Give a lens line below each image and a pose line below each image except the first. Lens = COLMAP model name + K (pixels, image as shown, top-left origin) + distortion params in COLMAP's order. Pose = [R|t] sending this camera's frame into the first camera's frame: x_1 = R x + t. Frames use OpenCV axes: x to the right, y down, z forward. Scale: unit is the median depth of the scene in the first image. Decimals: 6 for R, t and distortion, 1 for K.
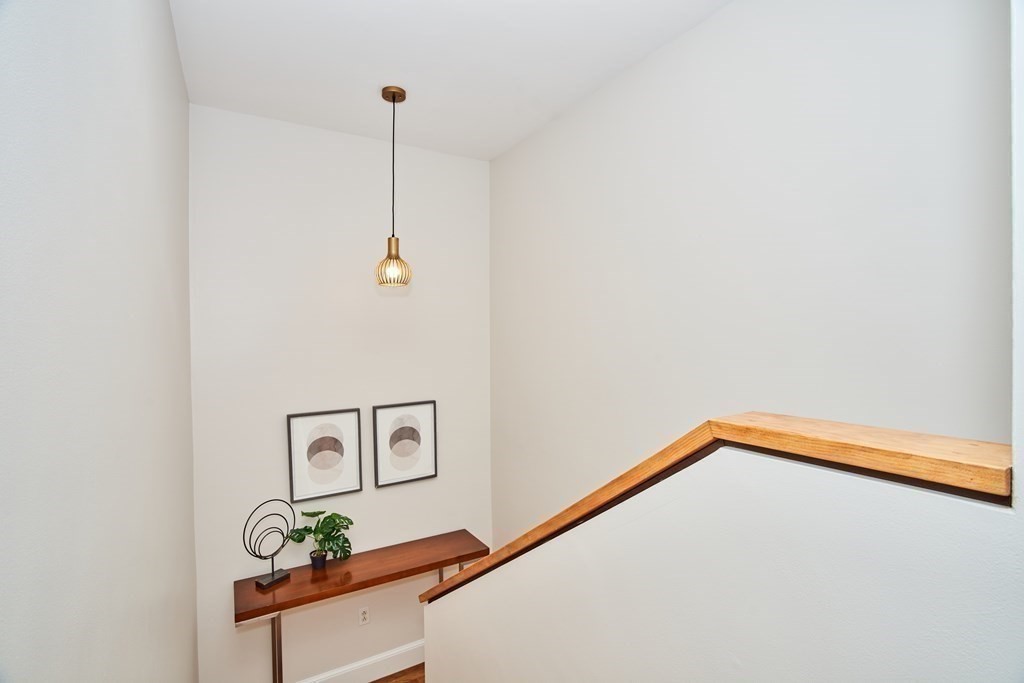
lens RADIAL K [[472.6, 0, 508.4], [0, 472.6, 339.2], [0, 0, 1]] dist [-0.060736, 0.019361]
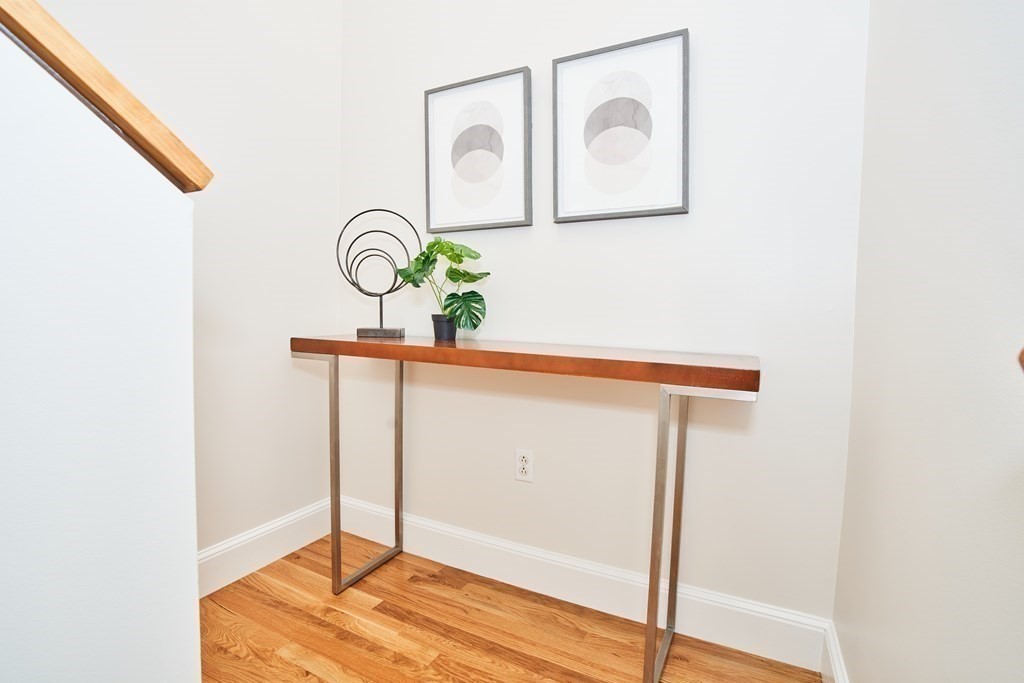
lens RADIAL K [[472.6, 0, 509.9], [0, 472.6, 335.2], [0, 0, 1]] dist [-0.060736, 0.019361]
pose [[0.565905, 0.071766, -0.821341, 0.123795], [-0.036857, 0.997411, 0.061756, 0.415843], [0.823646, -0.004676, 0.567085, 0.675485]]
